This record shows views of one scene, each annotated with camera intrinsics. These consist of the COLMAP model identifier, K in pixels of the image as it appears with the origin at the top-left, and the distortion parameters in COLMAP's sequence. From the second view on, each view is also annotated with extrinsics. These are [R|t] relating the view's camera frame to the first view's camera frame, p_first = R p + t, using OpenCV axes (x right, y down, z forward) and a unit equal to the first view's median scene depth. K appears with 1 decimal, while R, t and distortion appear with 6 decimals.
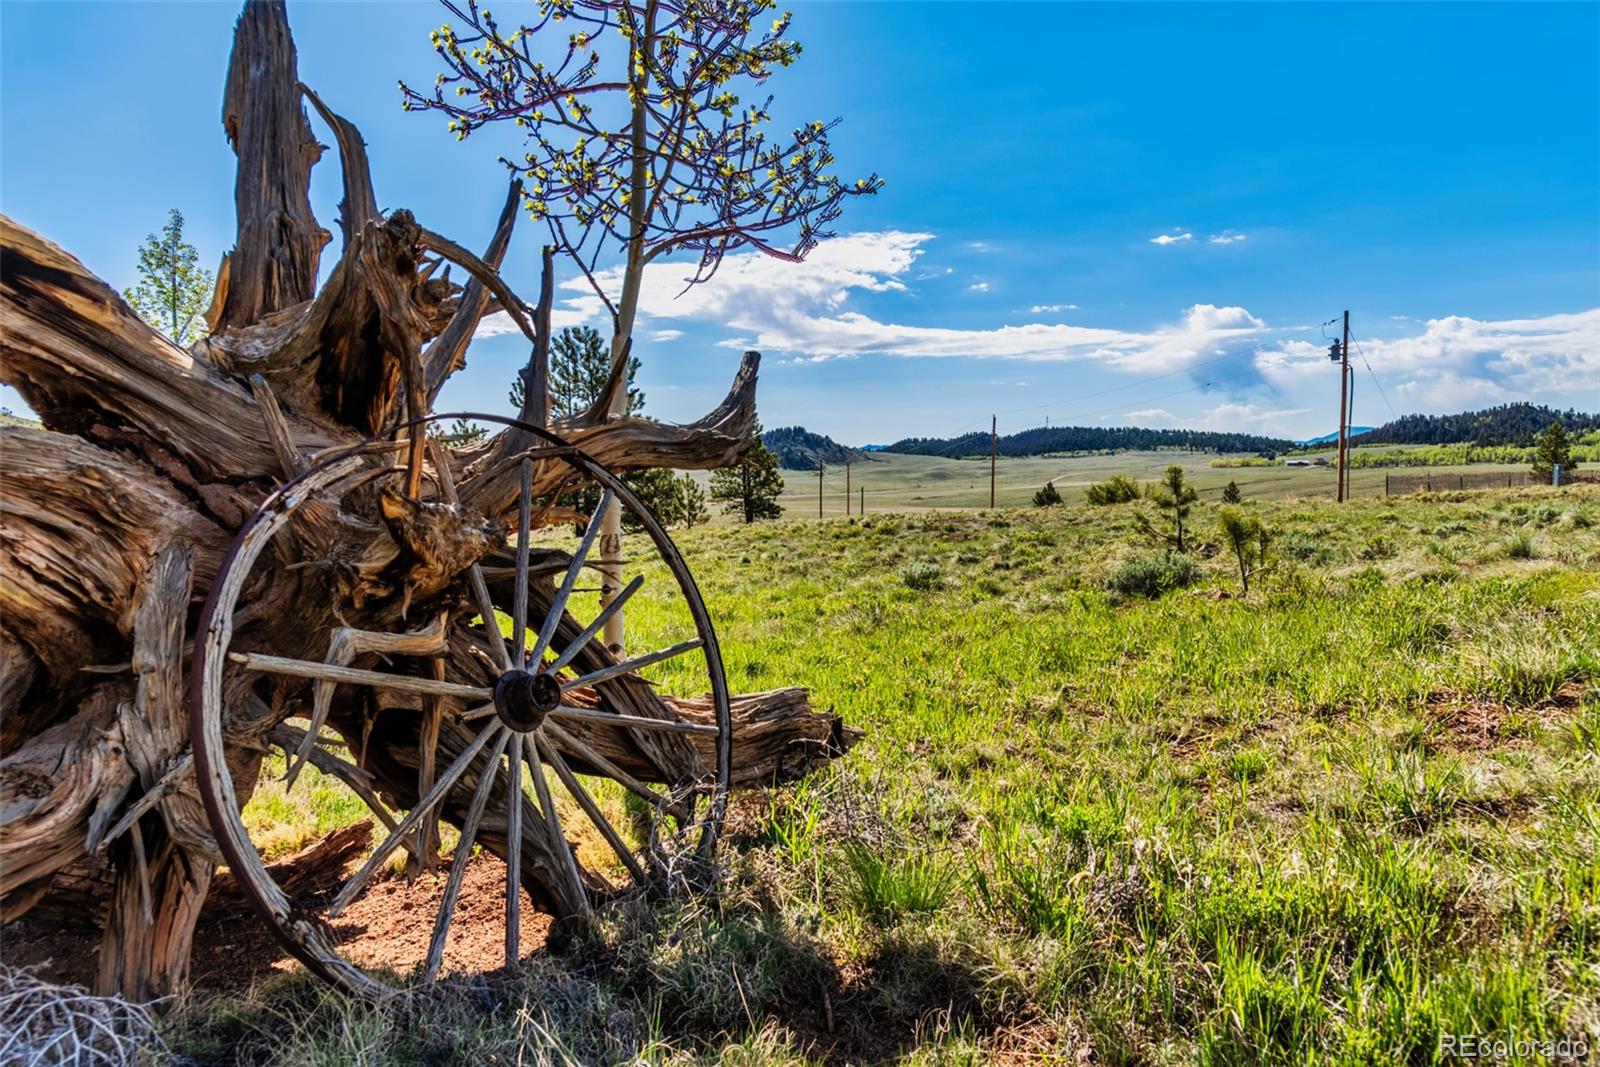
lens RADIAL K [[1066.1, 0, 800.8], [0, 1066.1, 559.9], [0, 0, 1]] dist [0.003900, 0.000746]
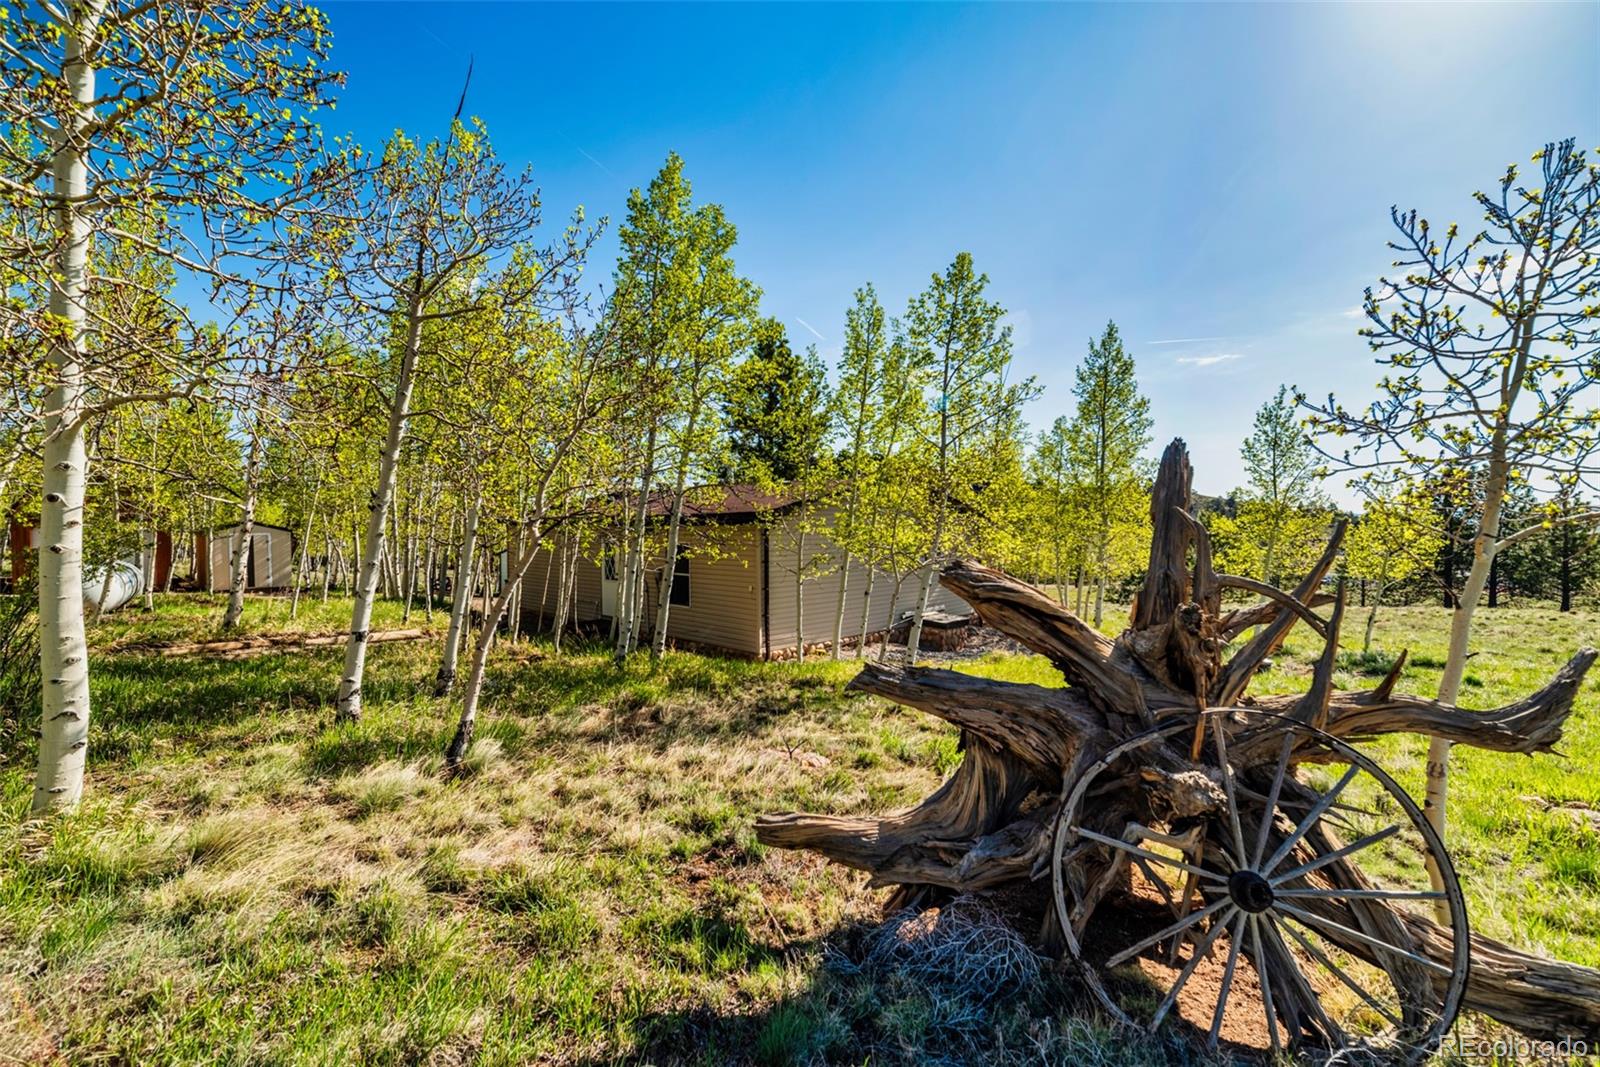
lens RADIAL K [[701.7, 0, 803.9], [0, 701.7, 517.4], [0, 0, 1]] dist [0.001020, 0.000981]
pose [[0.390797, 0.012359, -0.920394, 0.475302], [-0.069904, 0.997421, -0.016287, -0.389729], [0.917819, 0.070704, 0.390653, -0.121794]]
